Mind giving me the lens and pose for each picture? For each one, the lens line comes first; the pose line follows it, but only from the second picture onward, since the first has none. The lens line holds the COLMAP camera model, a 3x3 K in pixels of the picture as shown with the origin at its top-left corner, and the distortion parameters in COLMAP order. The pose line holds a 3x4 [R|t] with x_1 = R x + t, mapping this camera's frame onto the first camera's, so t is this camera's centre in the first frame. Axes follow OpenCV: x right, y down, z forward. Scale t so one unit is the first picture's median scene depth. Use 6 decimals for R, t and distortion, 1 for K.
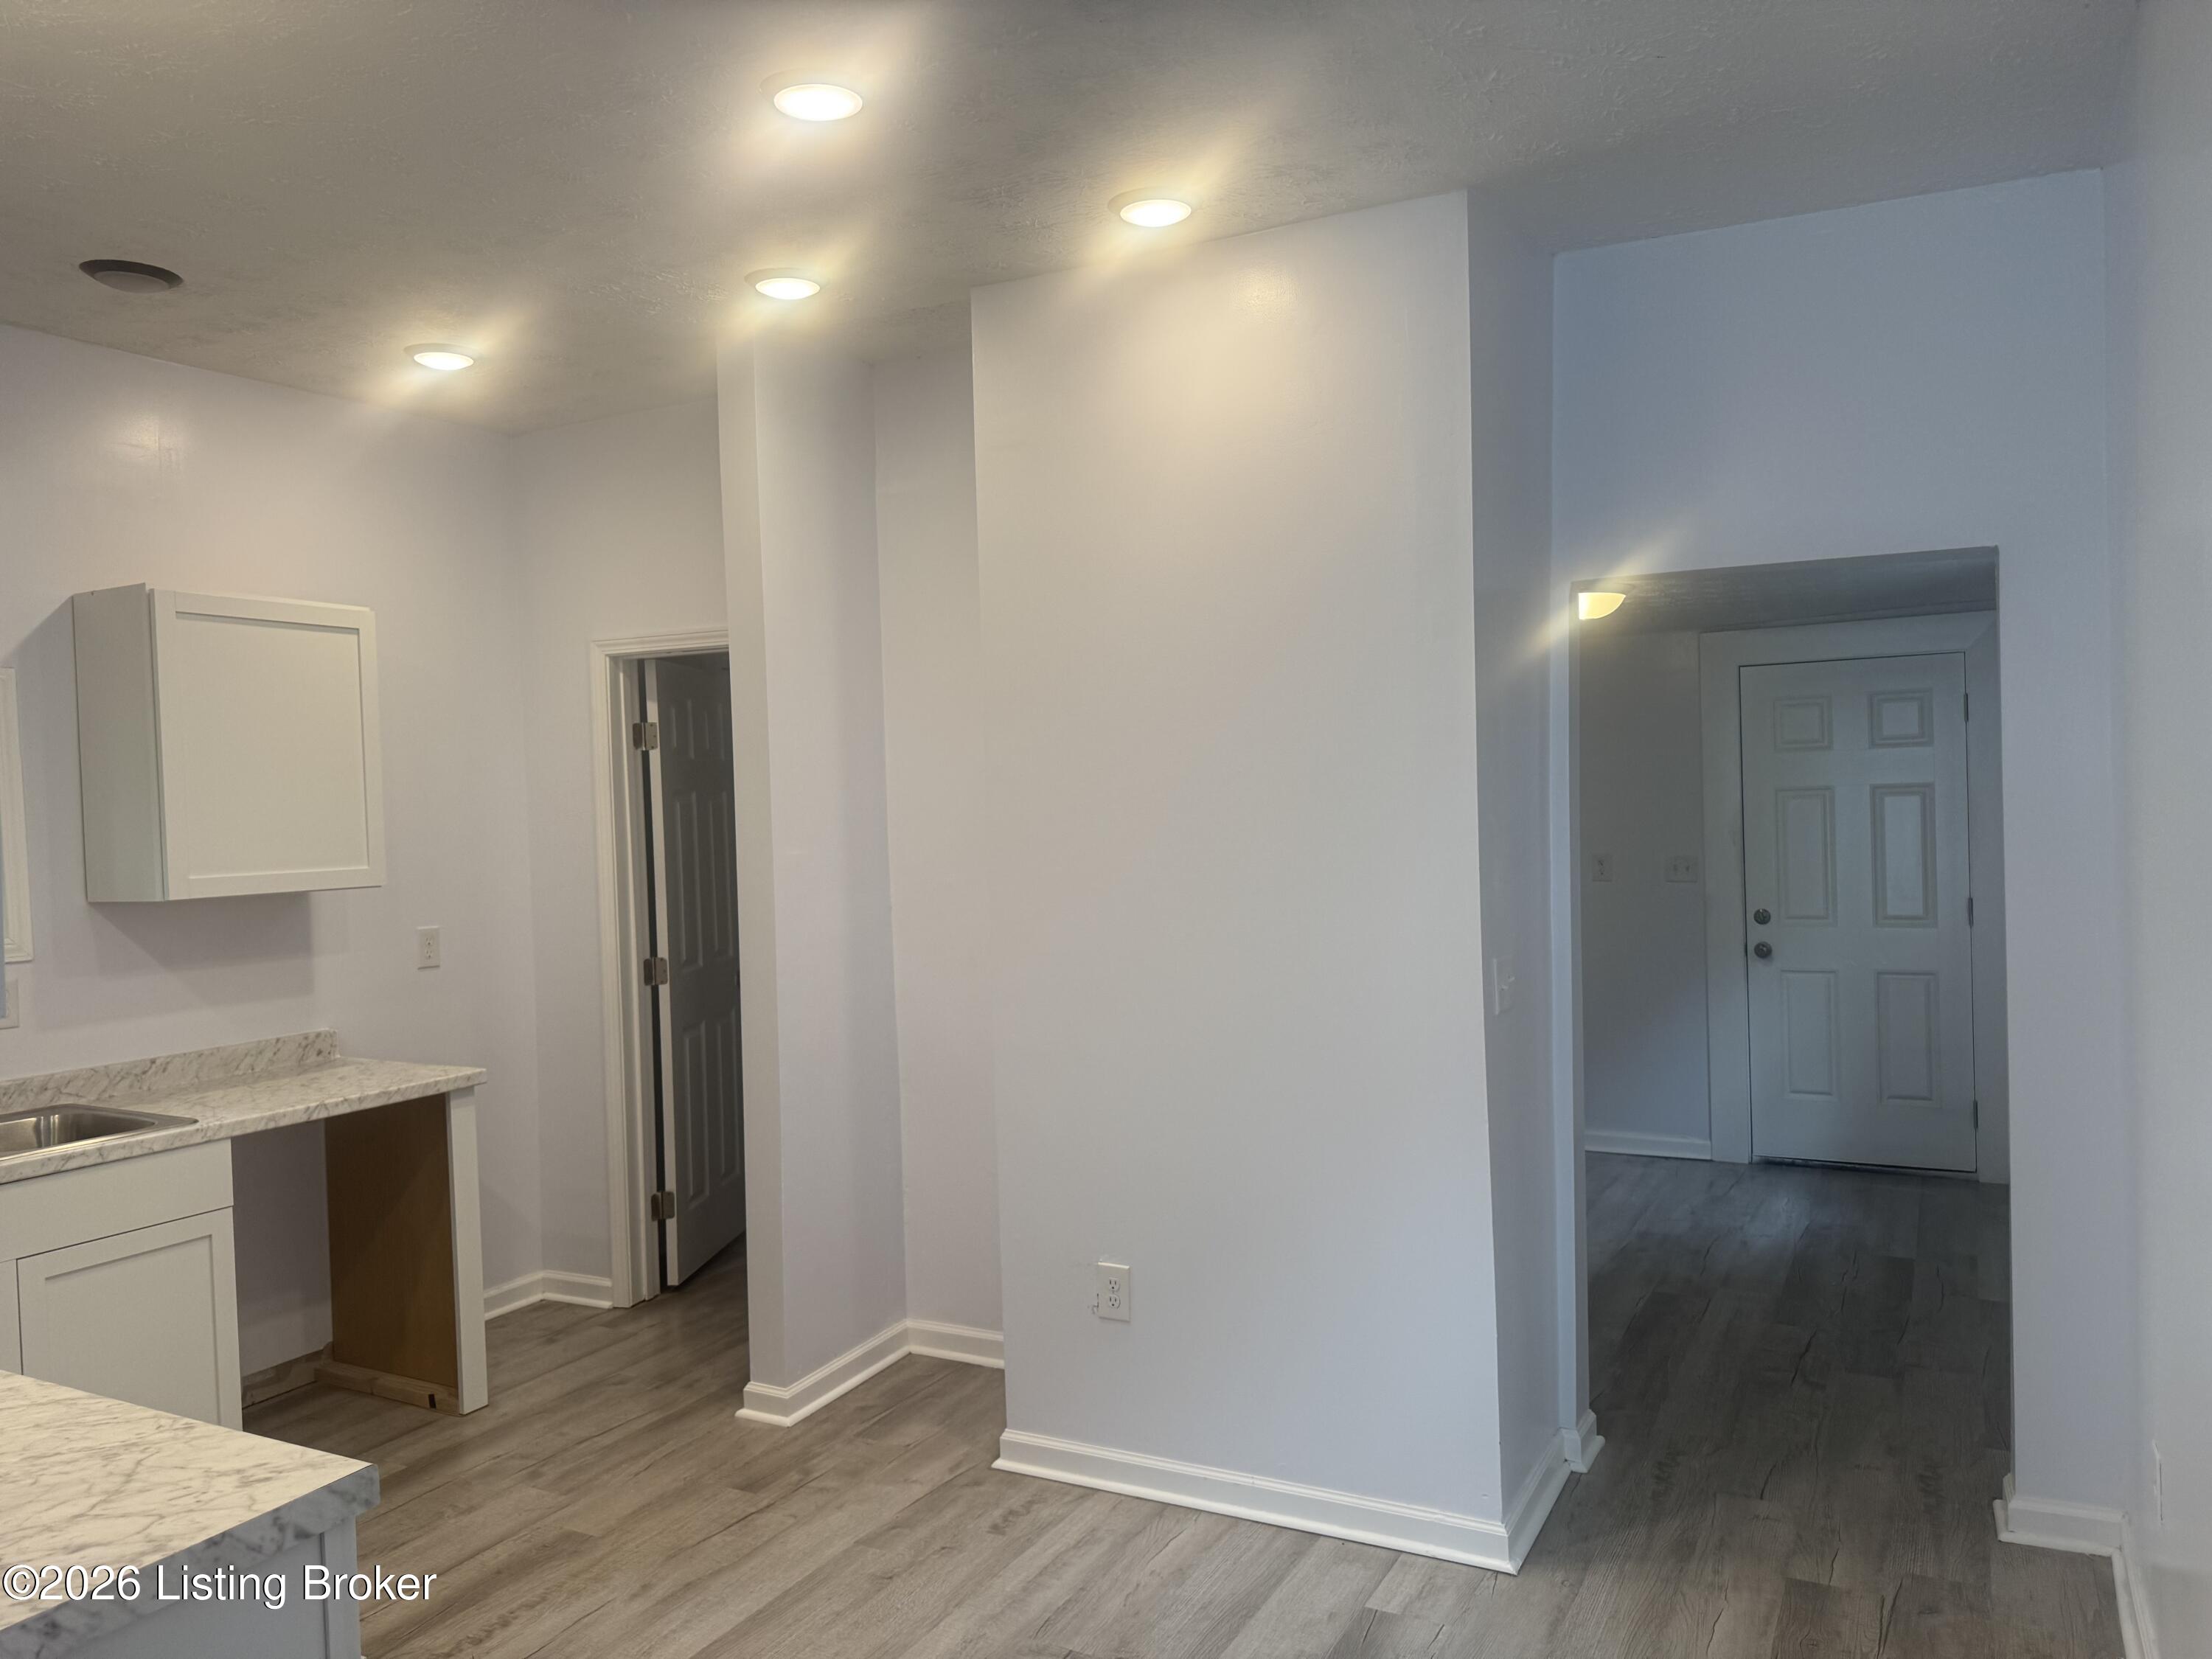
lens RADIAL K [[1539.6, 0, 1106.0], [0, 1539.6, 829.5], [0, 0, 1]] dist [0.059613, -0.087752]
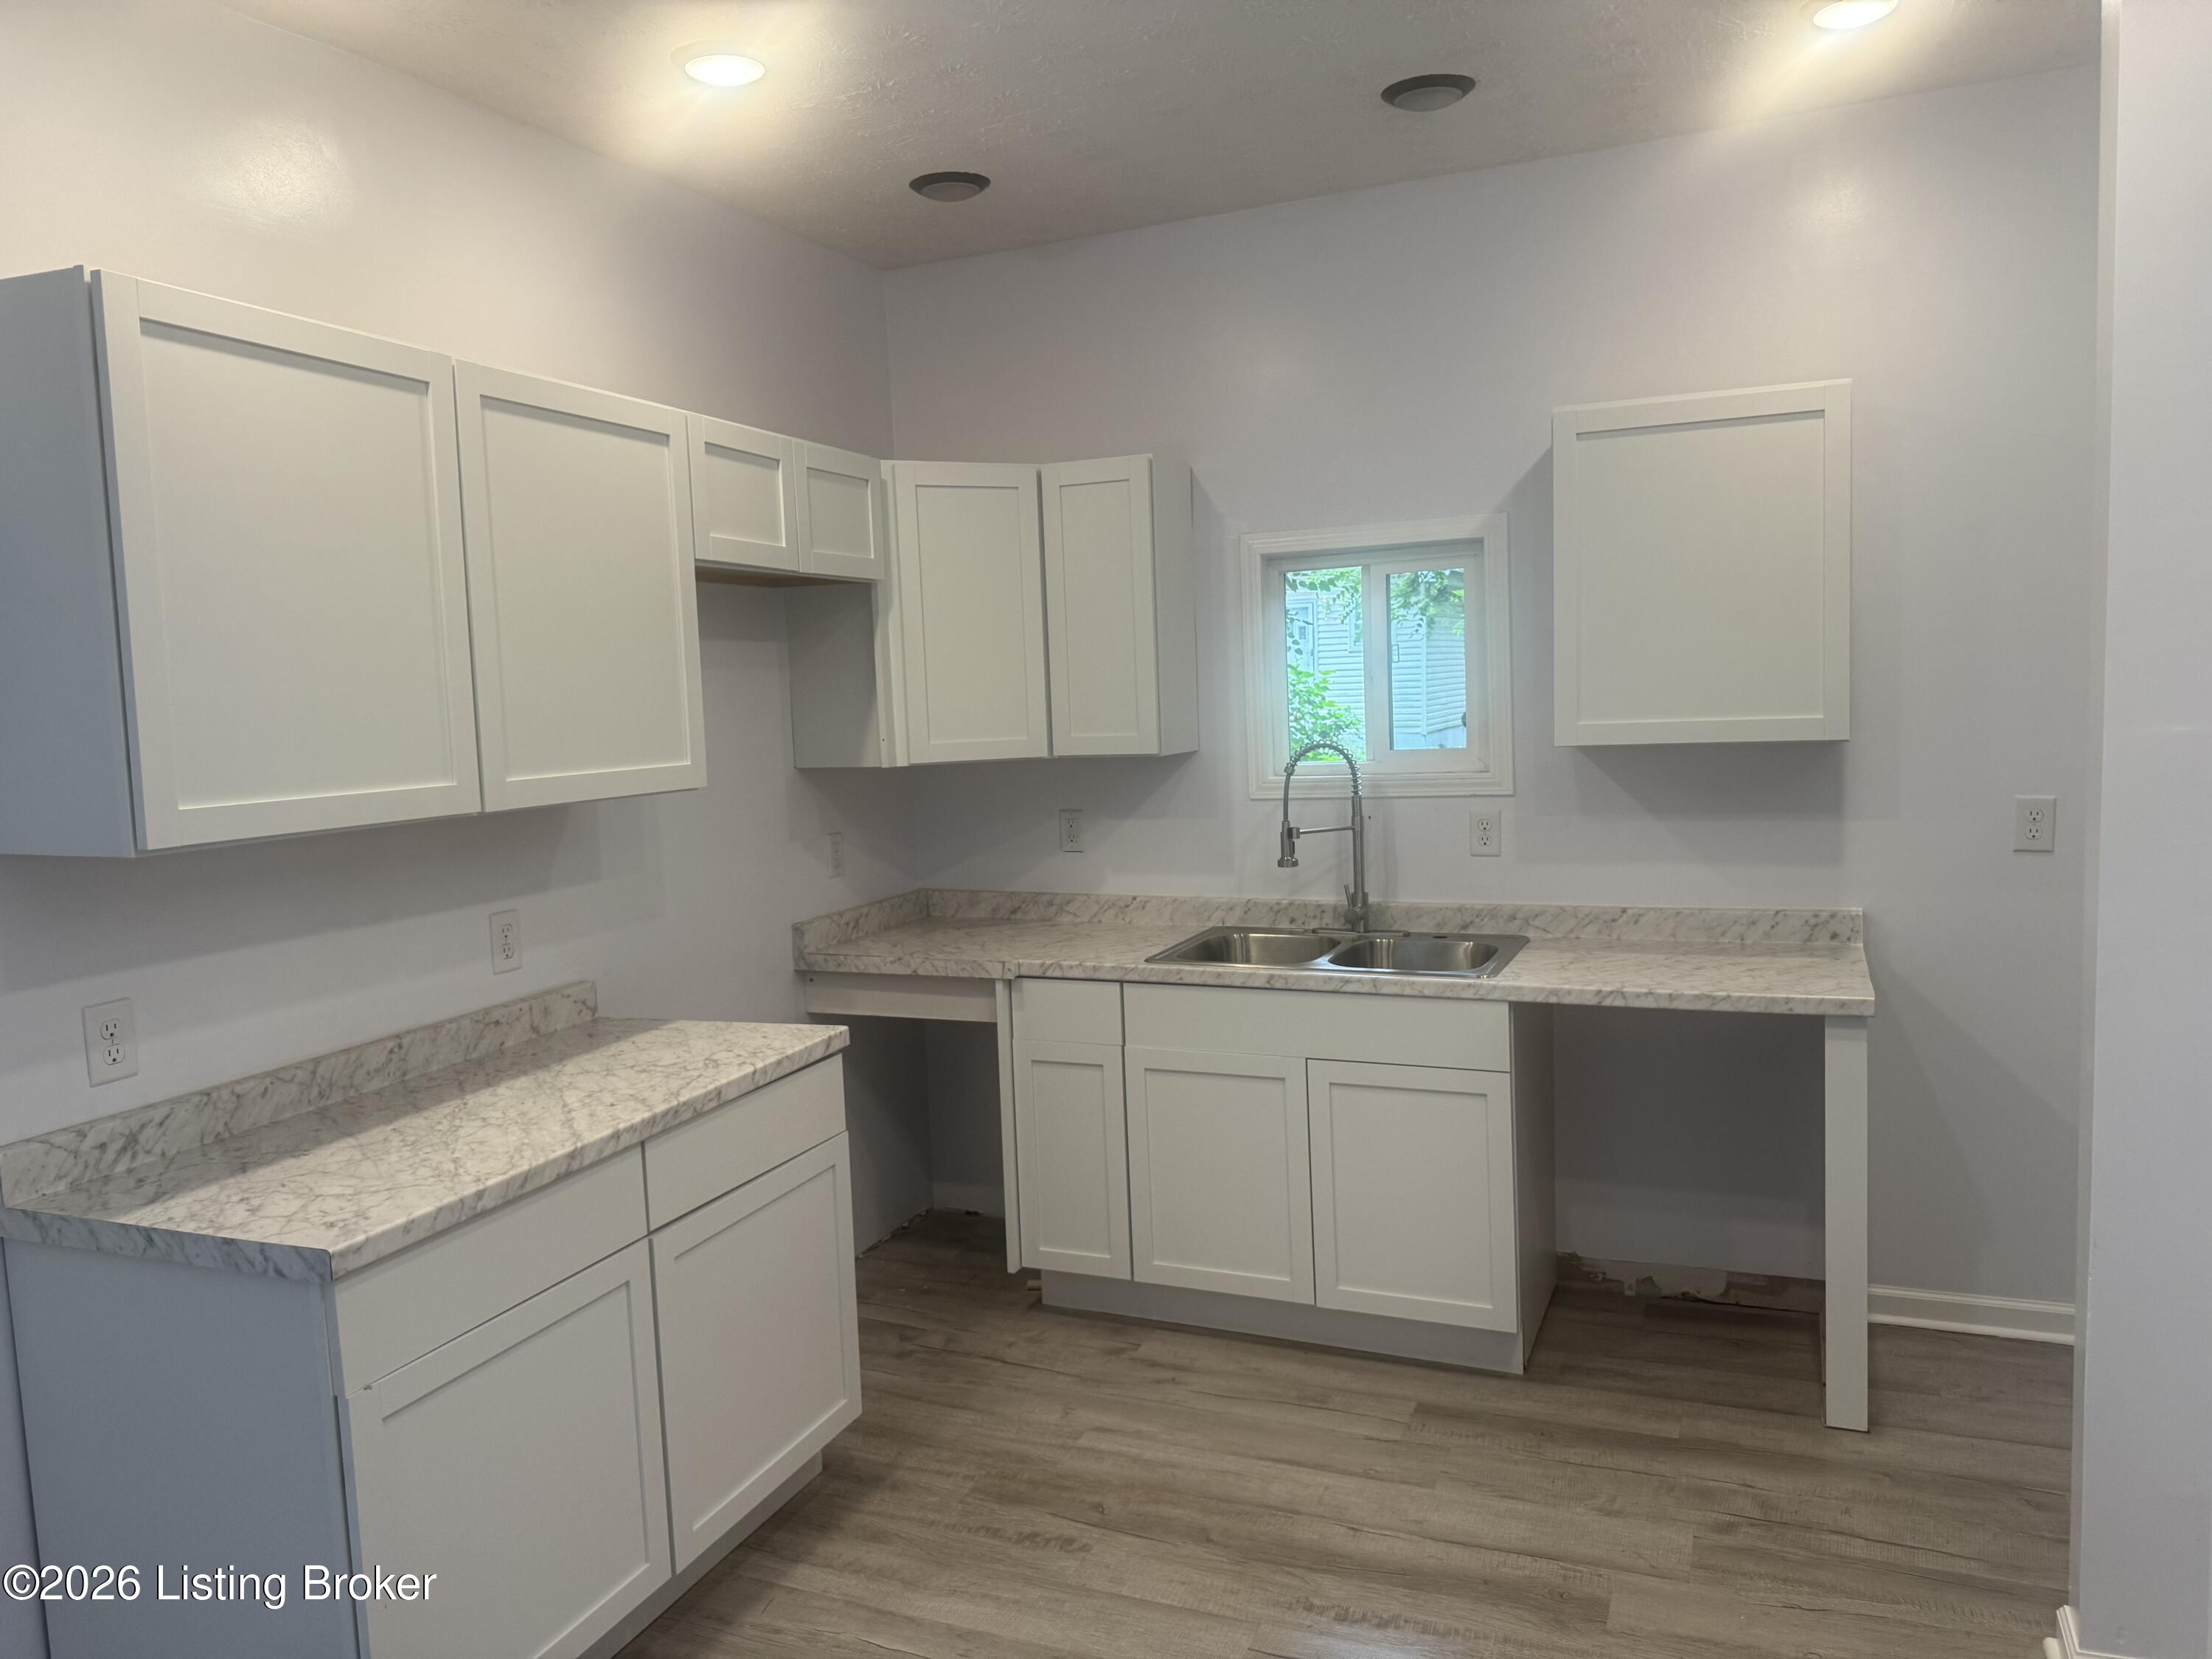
lens RADIAL K [[1539.6, 0, 1106.0], [0, 1539.6, 829.5], [0, 0, 1]] dist [0.059613, -0.087752]
pose [[0.096244, 0.118672, -0.988258, 0.326262], [0.017602, 0.992509, 0.120897, -0.024392], [0.995202, -0.029031, 0.093434, 0.650061]]
